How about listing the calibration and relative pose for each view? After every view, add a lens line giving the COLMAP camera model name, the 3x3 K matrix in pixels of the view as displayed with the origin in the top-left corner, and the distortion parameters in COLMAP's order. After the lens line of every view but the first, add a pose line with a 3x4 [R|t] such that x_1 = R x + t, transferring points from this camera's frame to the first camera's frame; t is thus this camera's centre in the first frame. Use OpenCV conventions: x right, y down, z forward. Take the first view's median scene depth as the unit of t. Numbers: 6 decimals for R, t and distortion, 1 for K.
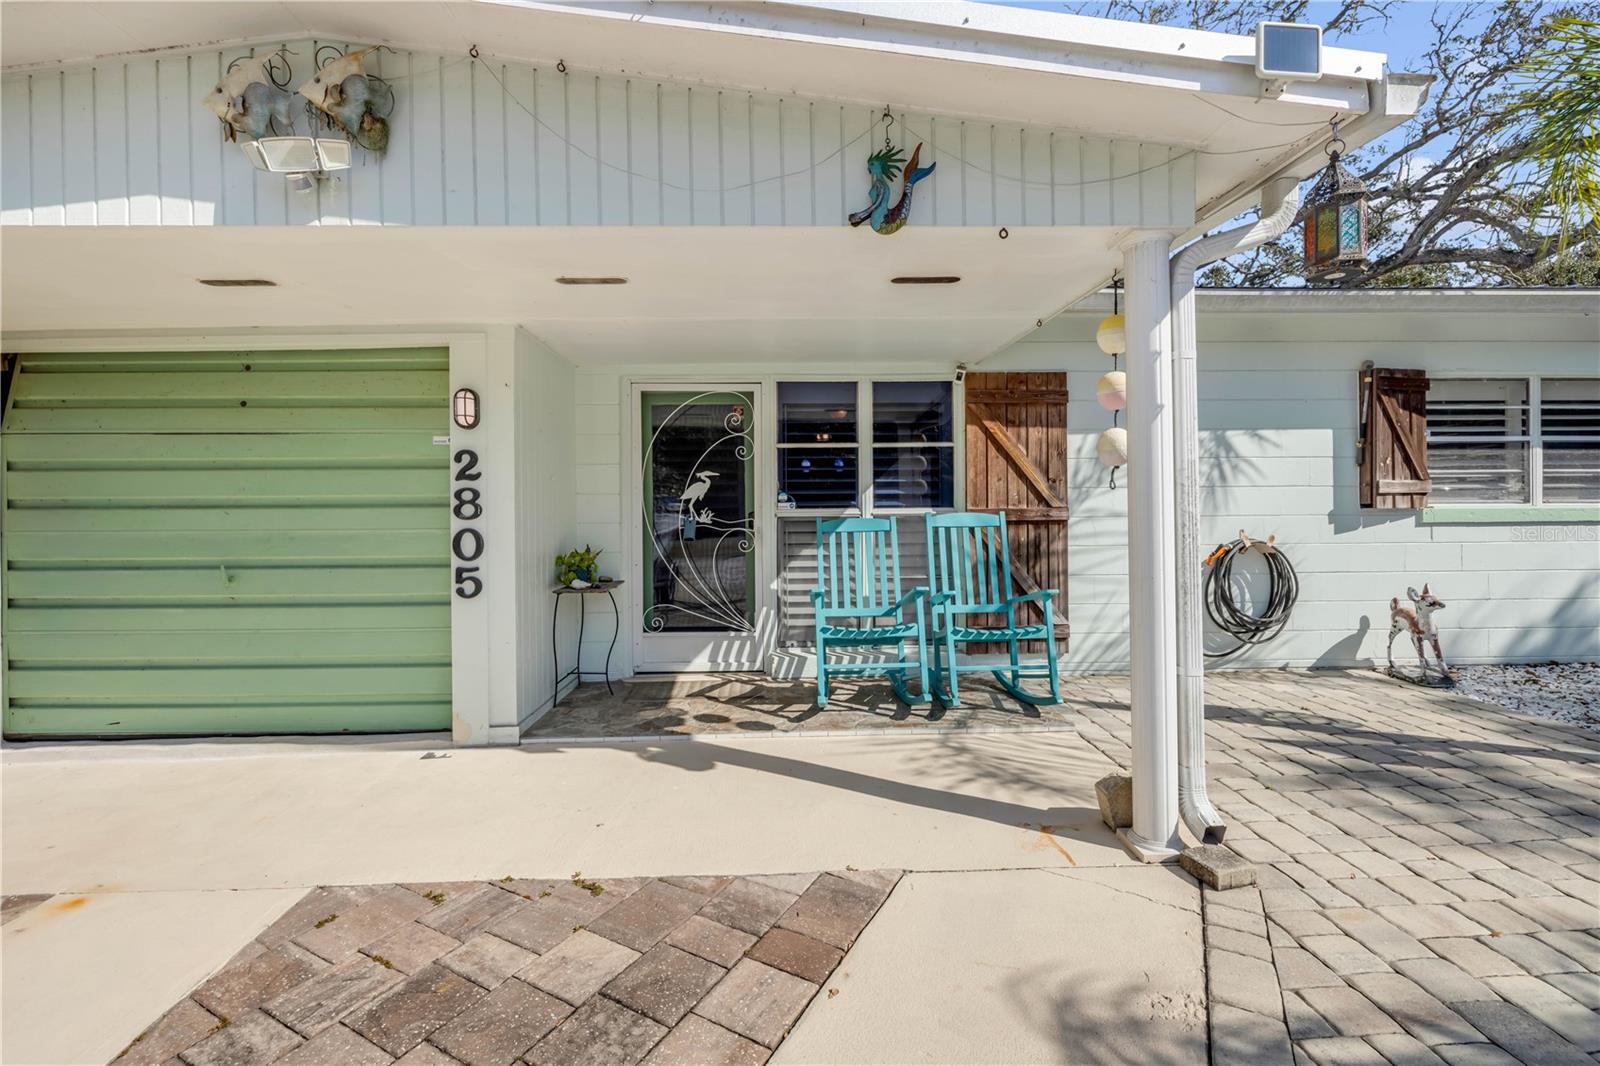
lens RADIAL K [[697.7, 0, 800.0], [0, 697.7, 533.0], [0, 0, 1]] dist [-0.000766, -0.000056]
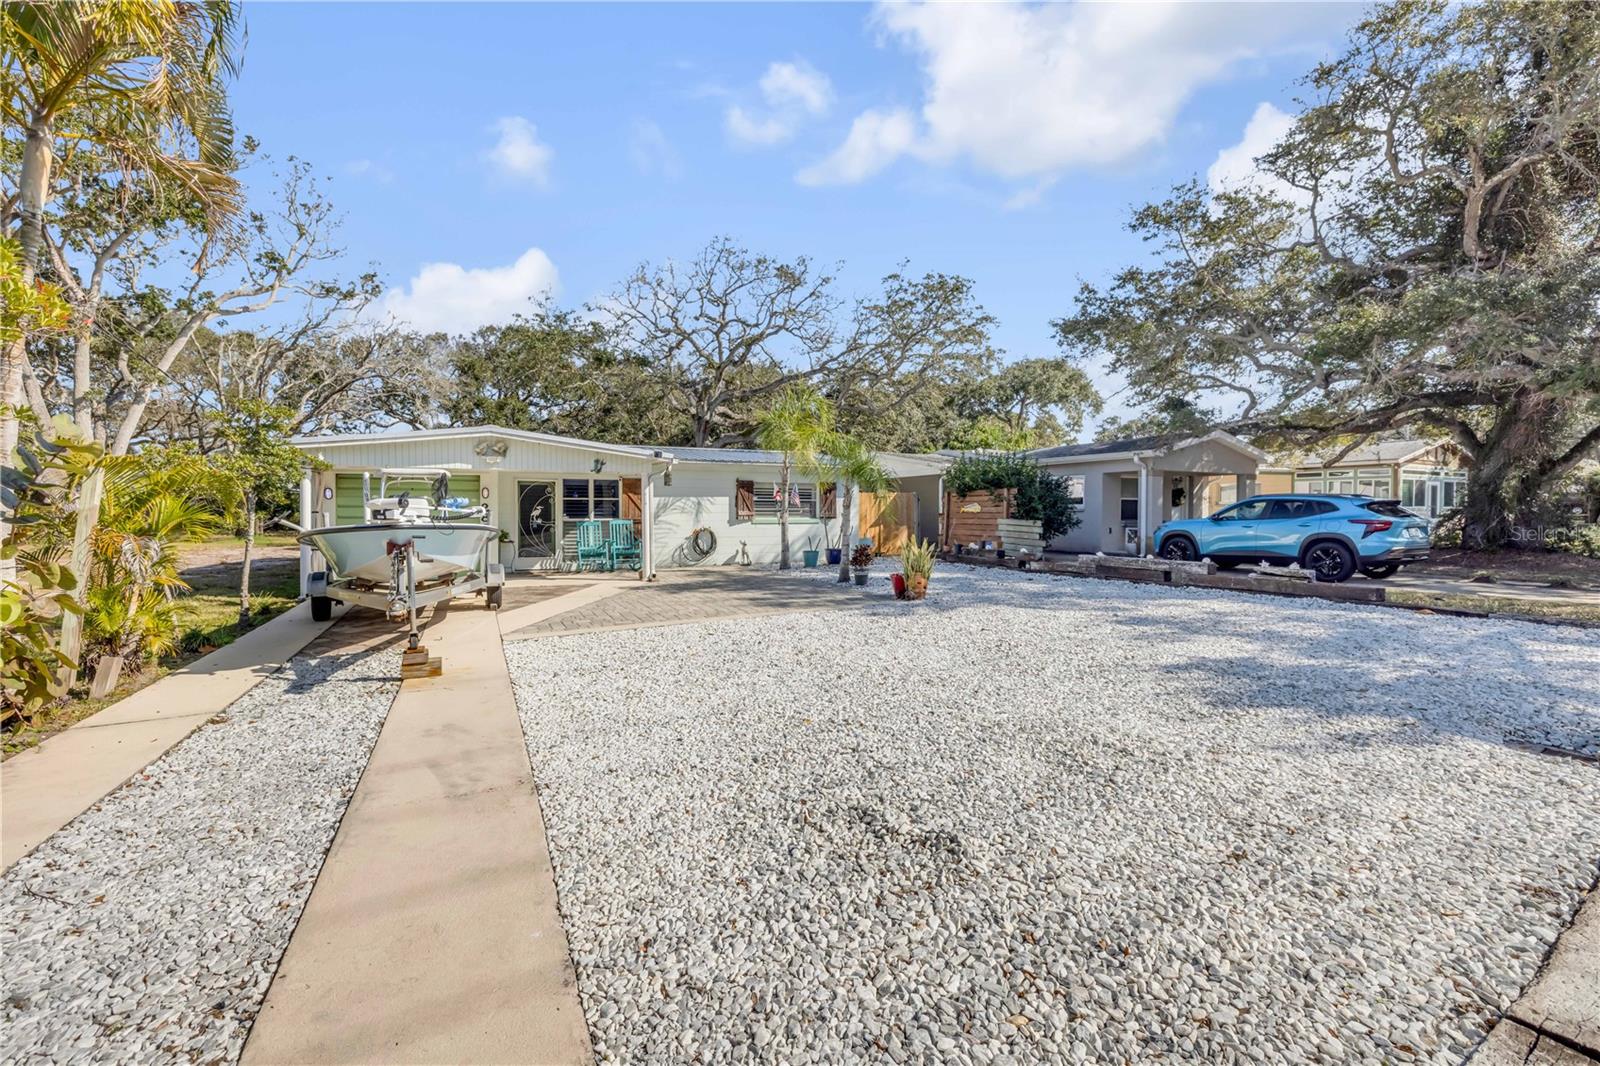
lens RADIAL K [[679.9, 0, 792.3], [0, 679.9, 506.1], [0, 0, 1]] dist [0.001411, 0.000043]
pose [[0.922995, 0.014115, 0.384553, -0.266748], [0.000504, 0.999282, -0.037888, 0.028655], [-0.384812, 0.035164, 0.922325, -2.335445]]
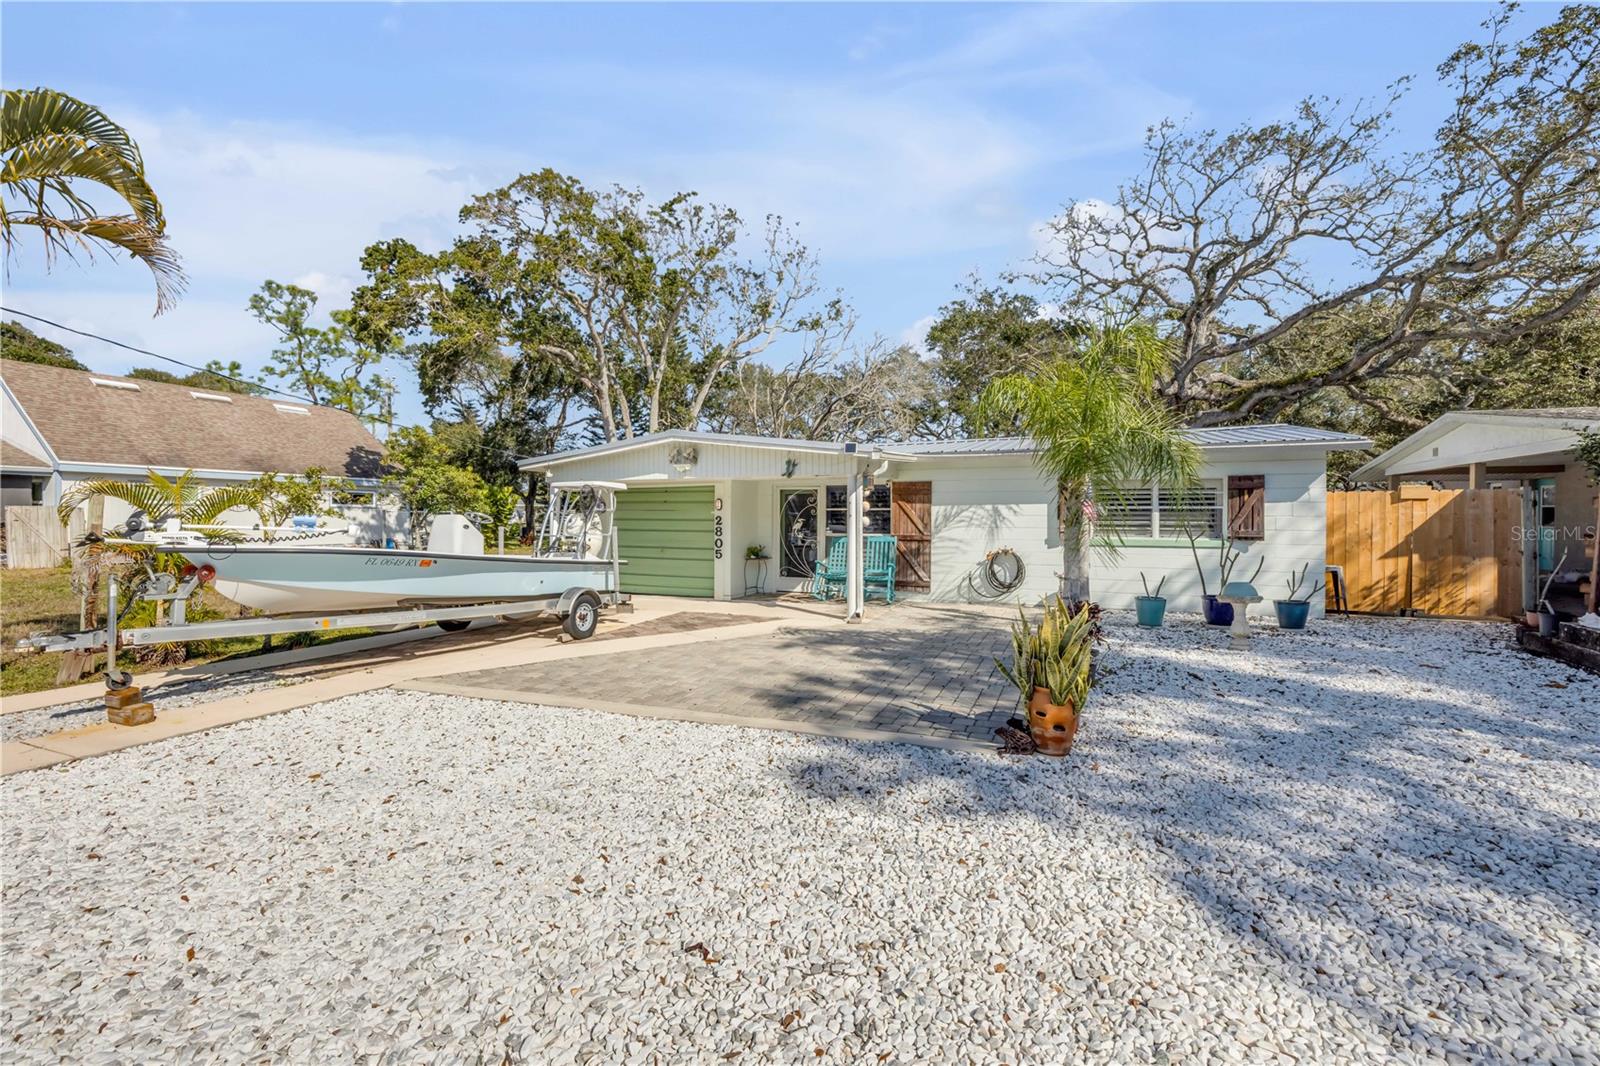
lens RADIAL K [[679.9, 0, 792.3], [0, 679.9, 506.1], [0, 0, 1]] dist [0.001411, 0.000043]
pose [[0.903372, 0.005291, -0.428826, 0.983484], [-0.022074, 0.999172, -0.034174, -0.045464], [0.428290, 0.040338, 0.902741, -1.437504]]
